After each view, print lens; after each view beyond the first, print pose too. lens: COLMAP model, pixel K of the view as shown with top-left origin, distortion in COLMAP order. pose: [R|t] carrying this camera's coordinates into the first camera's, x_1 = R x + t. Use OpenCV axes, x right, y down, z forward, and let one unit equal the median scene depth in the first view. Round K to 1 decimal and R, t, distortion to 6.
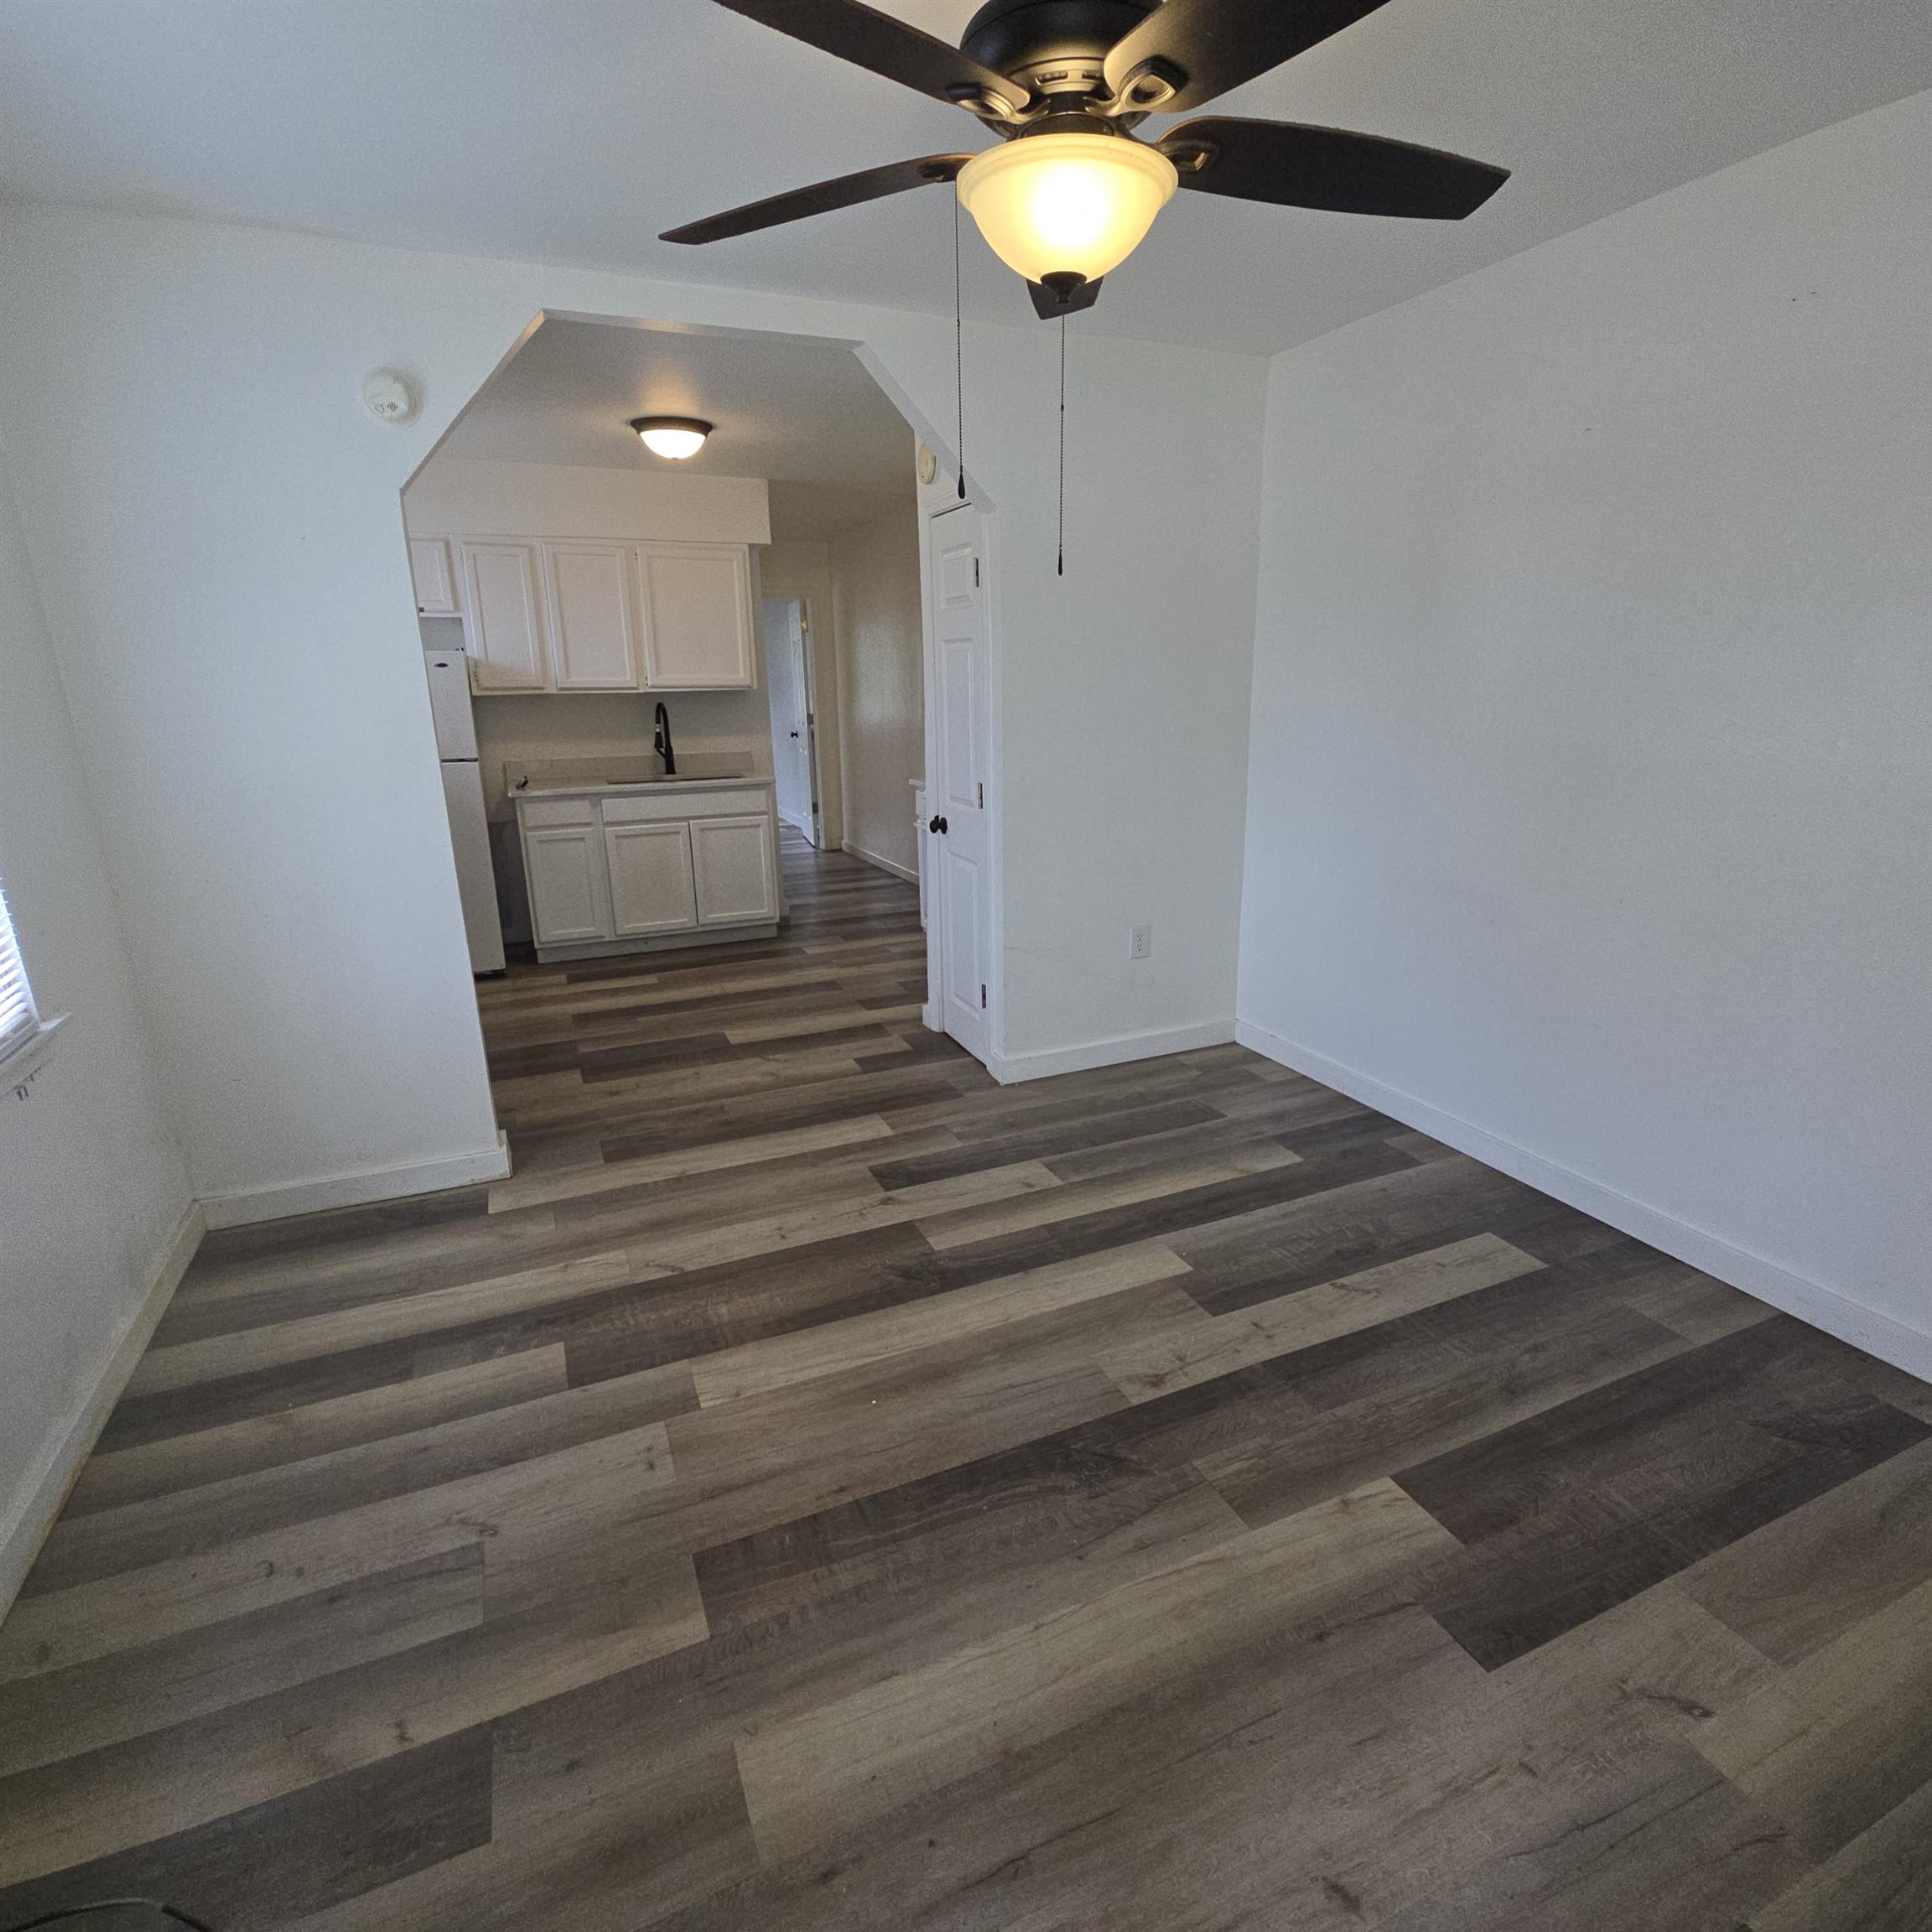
lens RADIAL K [[1039.4, 0, 973.2], [0, 1039.4, 965.0], [0, 0, 1]] dist [-0.015583, -0.001785]
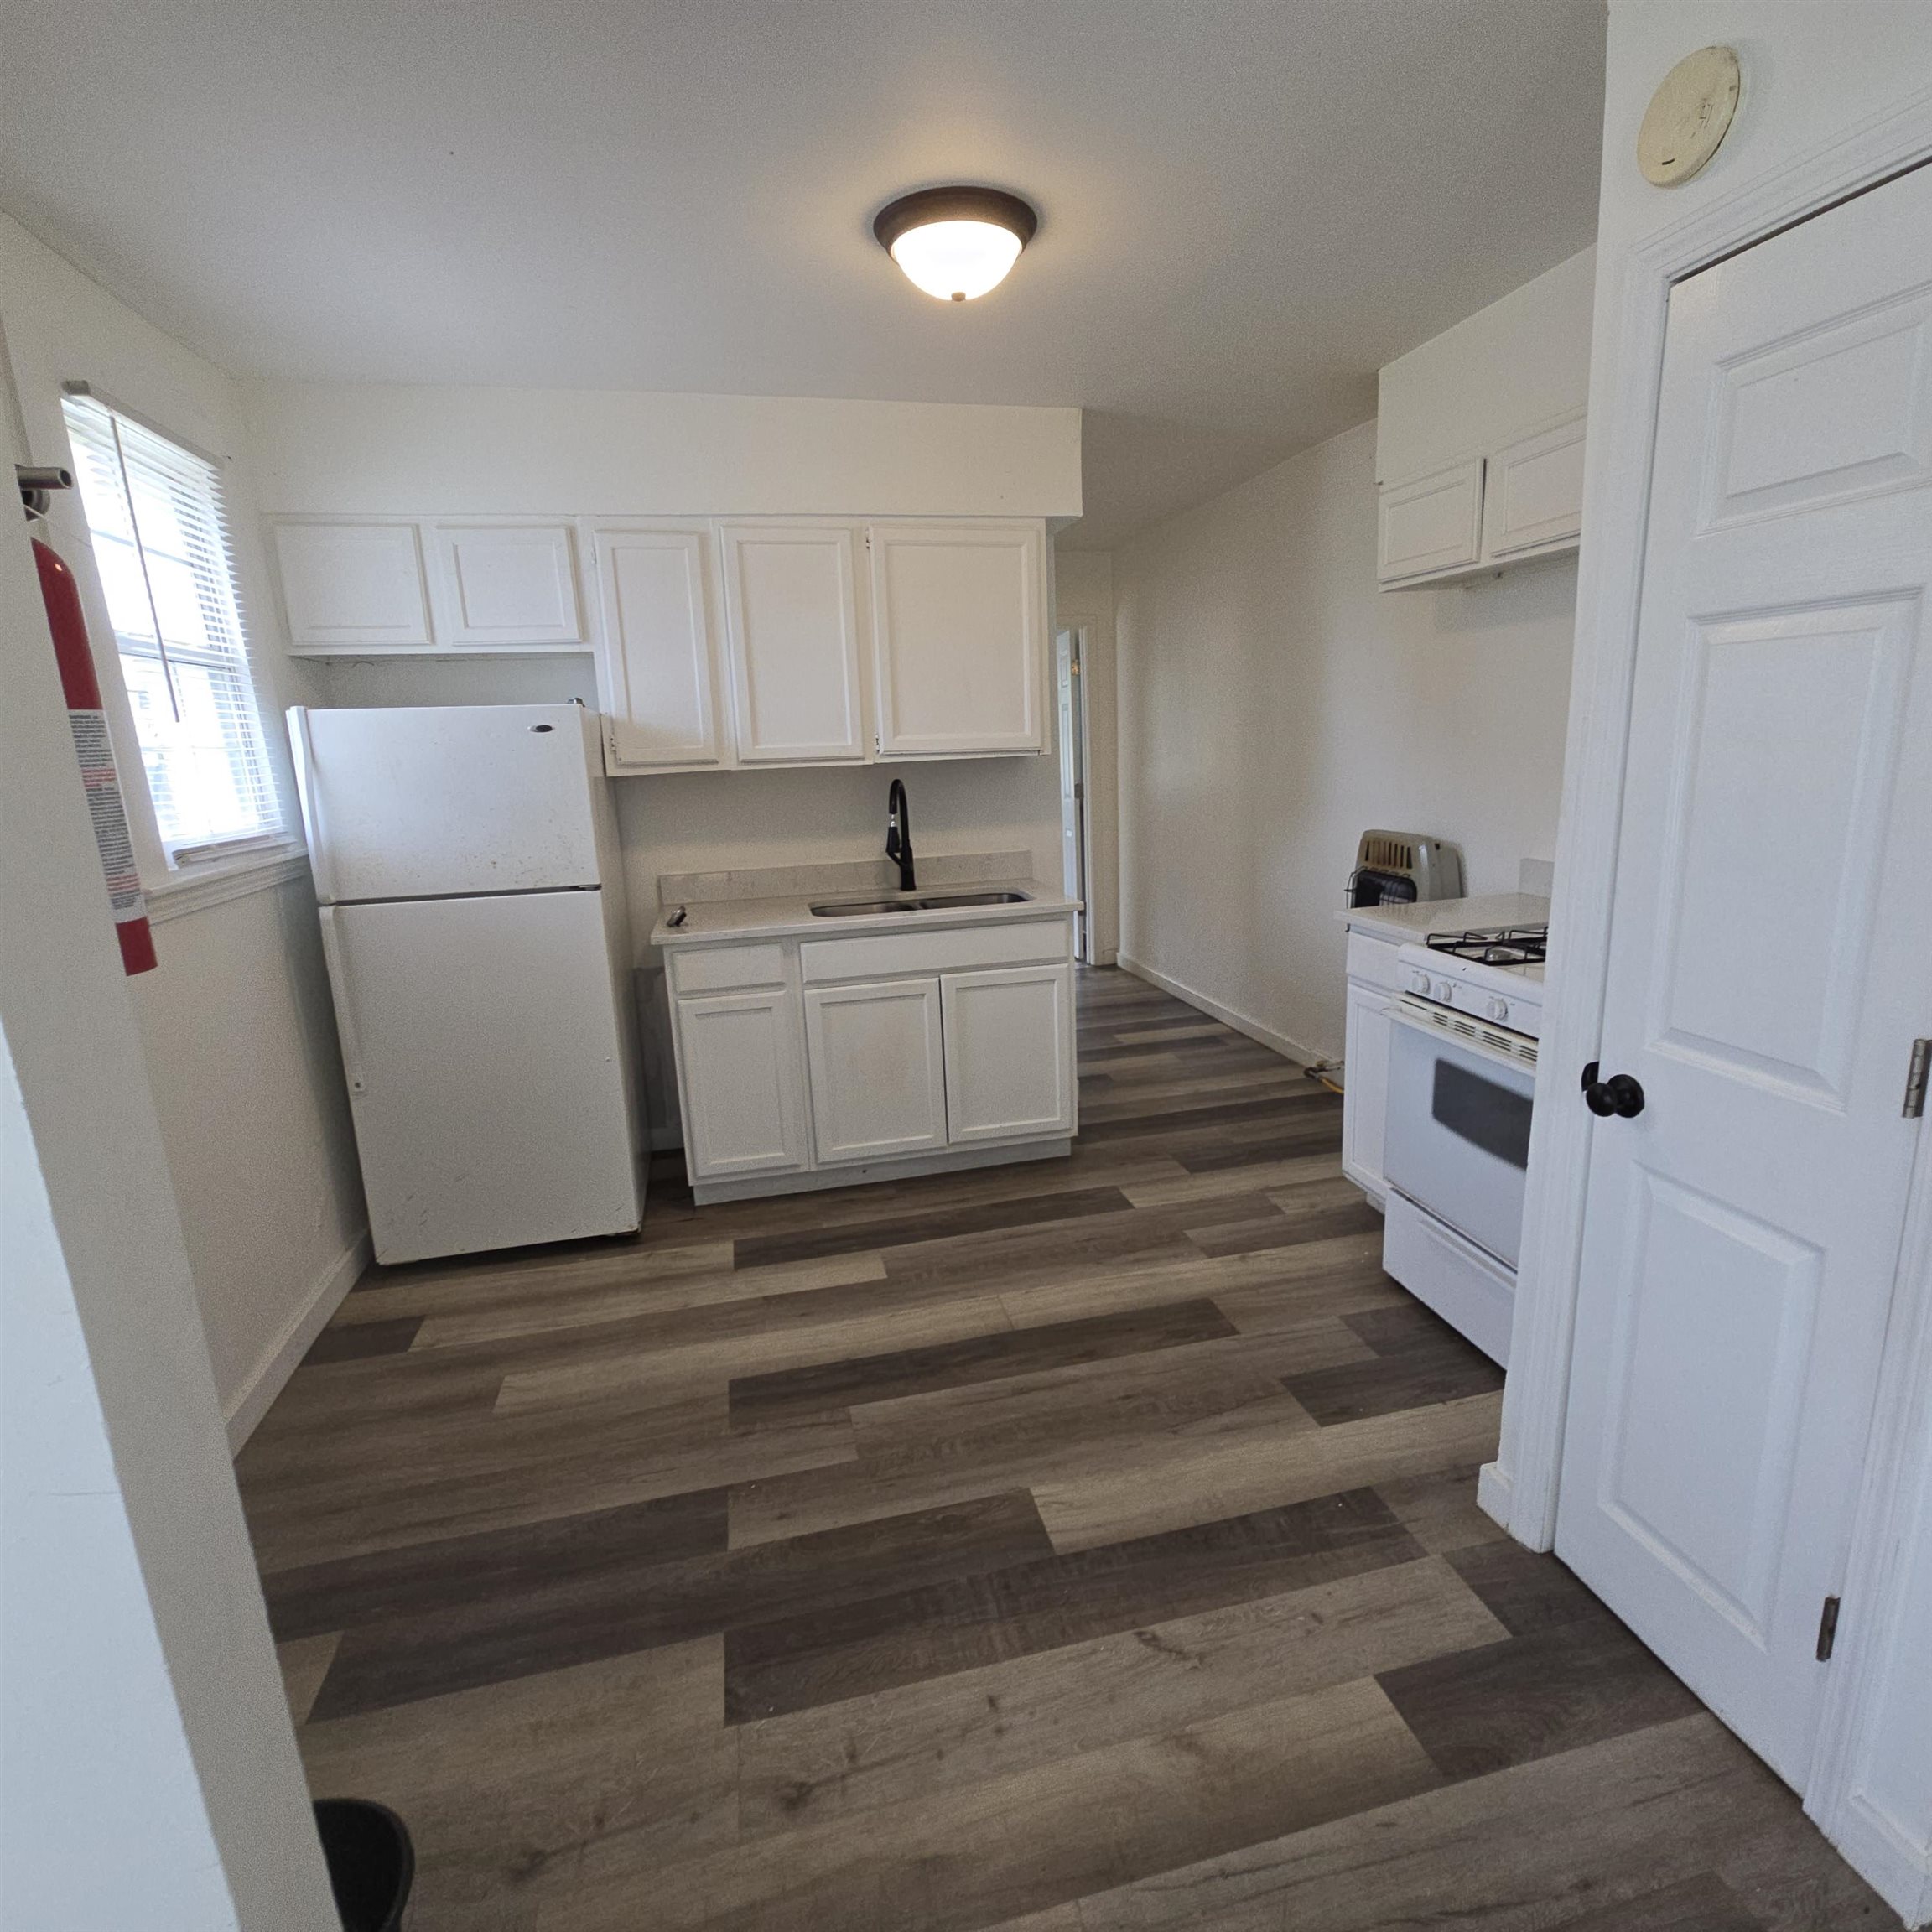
lens RADIAL K [[1039.4, 0, 977.3], [0, 1039.4, 966.1], [0, 0, 1]] dist [-0.015583, -0.001785]
pose [[0.982933, 0.013343, -0.183482, -0.273172], [-0.022954, 0.998467, -0.050357, -0.219407], [0.182529, 0.053709, 0.981732, 0.794365]]
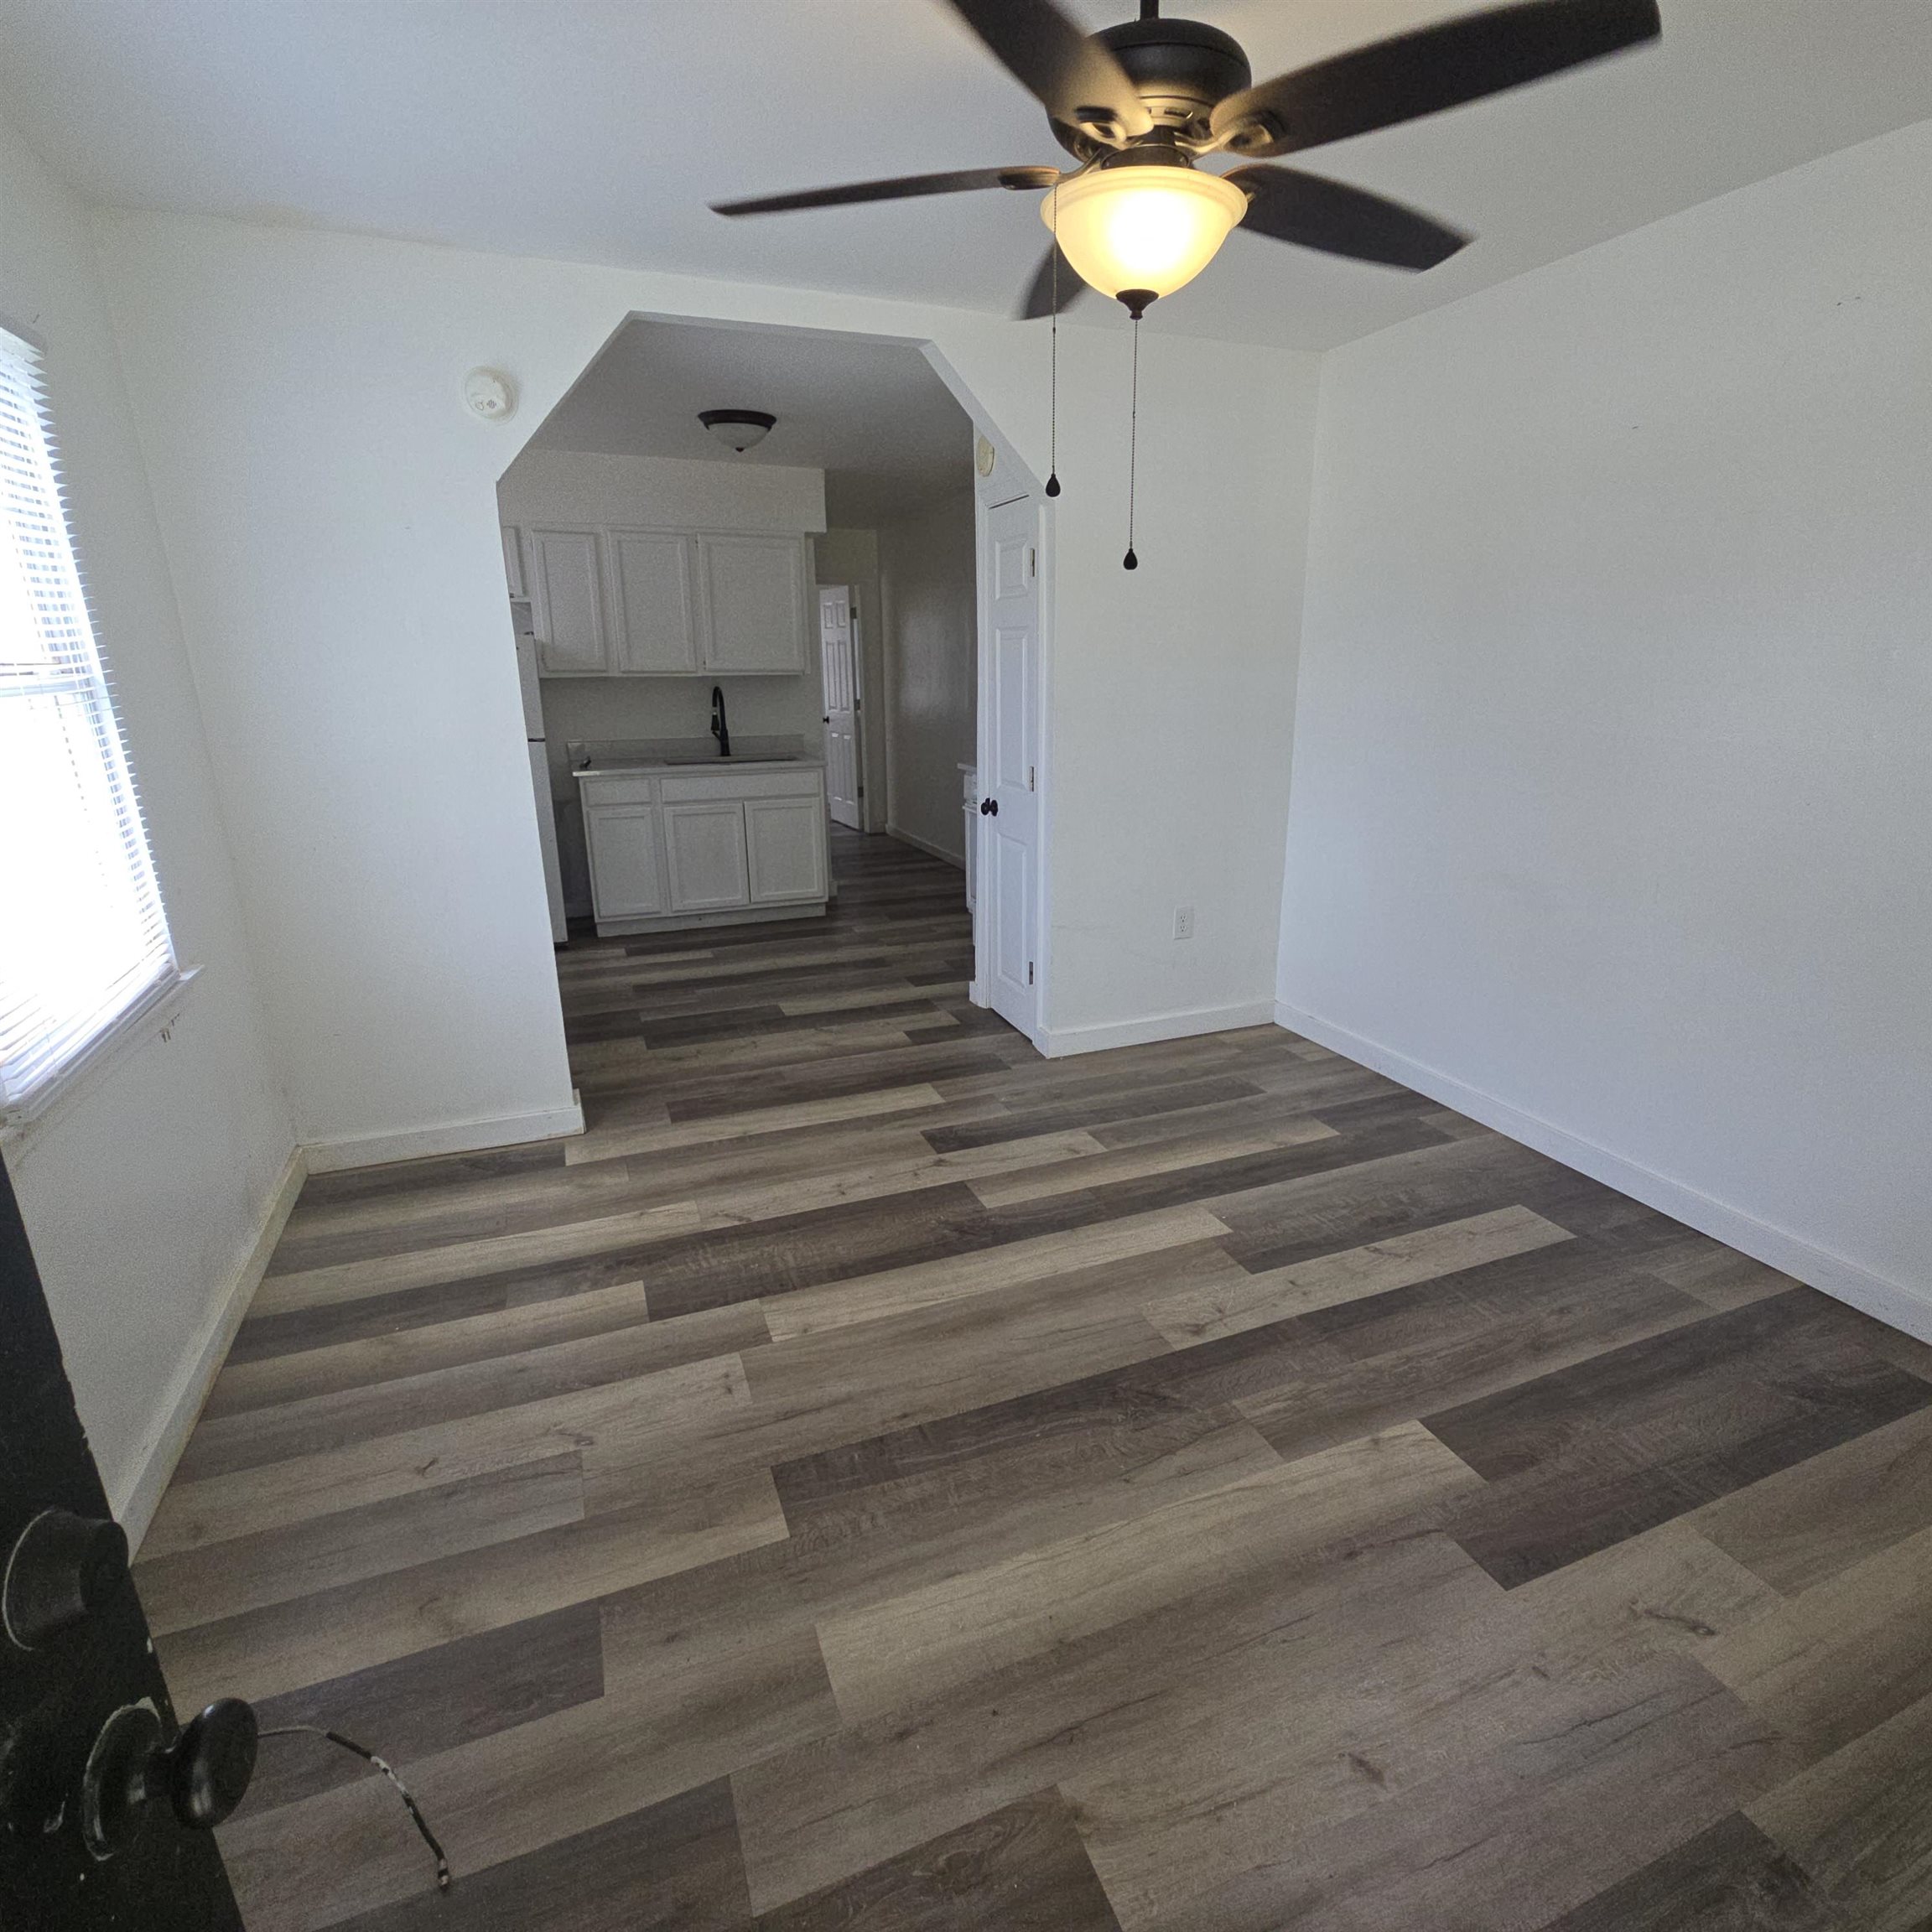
lens RADIAL K [[1039.4, 0, 971.8], [0, 1039.4, 965.9], [0, 0, 1]] dist [-0.015583, -0.001785]
pose [[0.999300, 0.017819, -0.032890, -0.019670], [-0.017417, 0.999770, 0.012493, 0.014369], [0.033105, -0.011911, 0.999381, -0.049329]]
